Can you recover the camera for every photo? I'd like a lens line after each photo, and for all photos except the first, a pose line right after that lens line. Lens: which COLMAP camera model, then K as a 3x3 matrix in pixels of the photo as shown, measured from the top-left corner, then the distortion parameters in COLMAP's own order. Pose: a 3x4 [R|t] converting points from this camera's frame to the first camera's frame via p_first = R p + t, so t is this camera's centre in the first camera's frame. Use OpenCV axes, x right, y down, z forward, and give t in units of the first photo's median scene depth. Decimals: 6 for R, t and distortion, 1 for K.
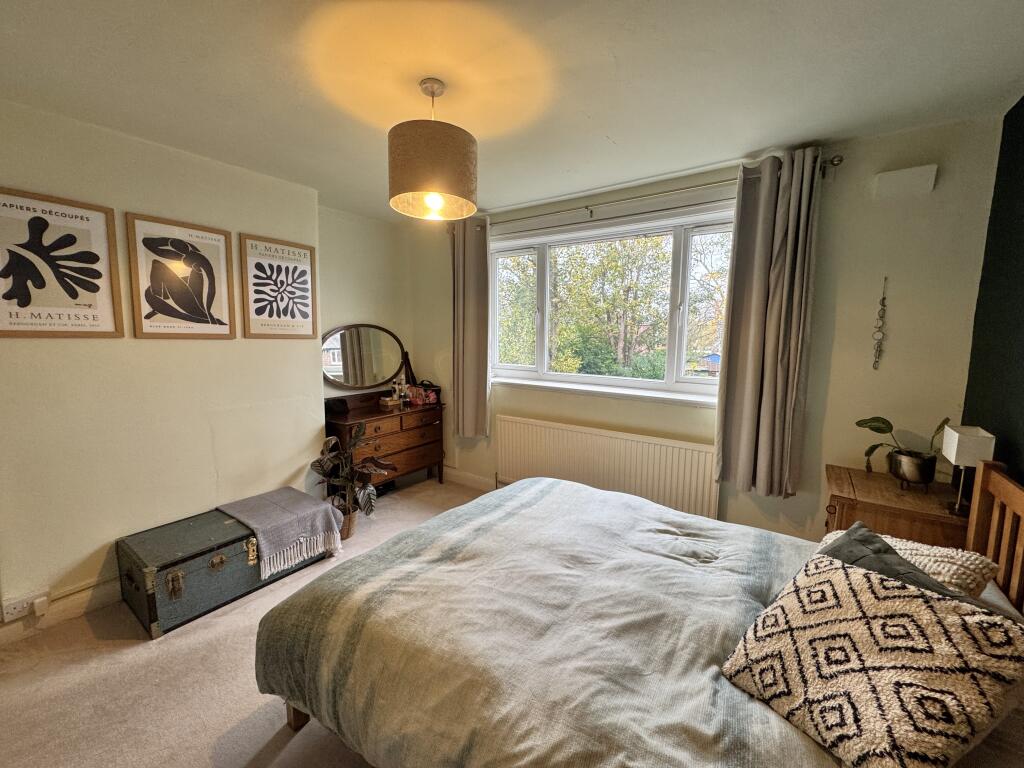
lens RADIAL K [[407.7, 0, 513.3], [0, 407.7, 384.2], [0, 0, 1]] dist [-0.000766, -0.000053]
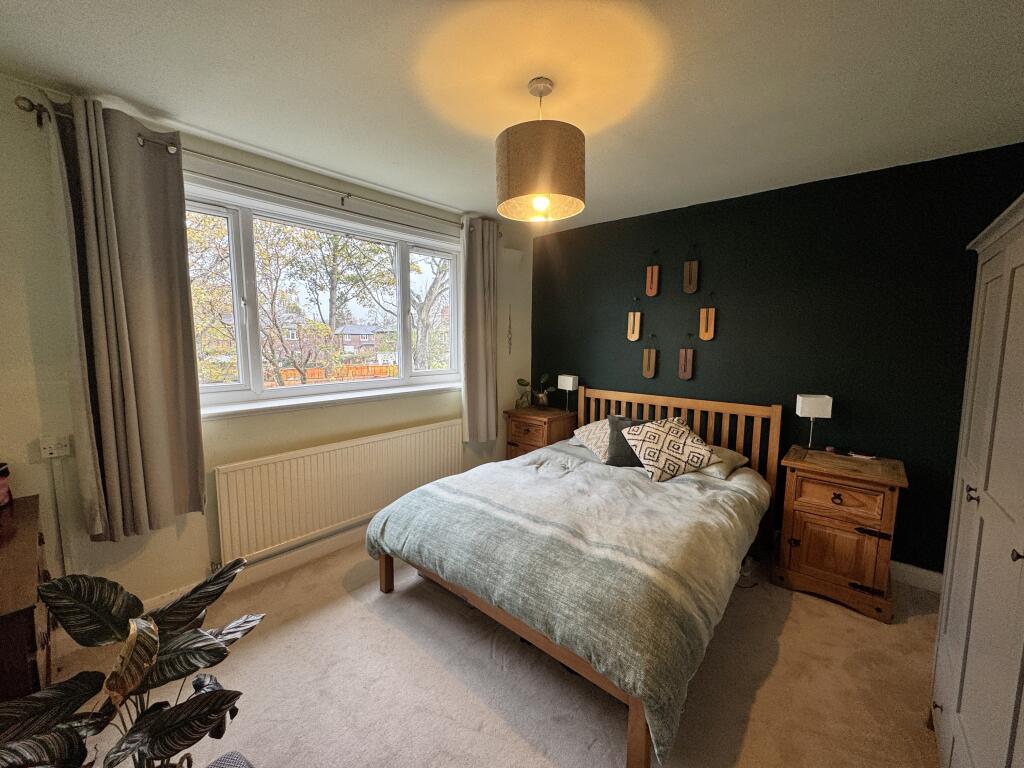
lens RADIAL K [[415.7, 0, 508.8], [0, 415.7, 380.2], [0, 0, 1]] dist [-0.000386, -0.000107]
pose [[0.112670, -0.117729, 0.986633, -1.016225], [0.115311, 0.987796, 0.104700, -0.118702], [-0.986919, 0.101973, 0.124871, 0.803734]]
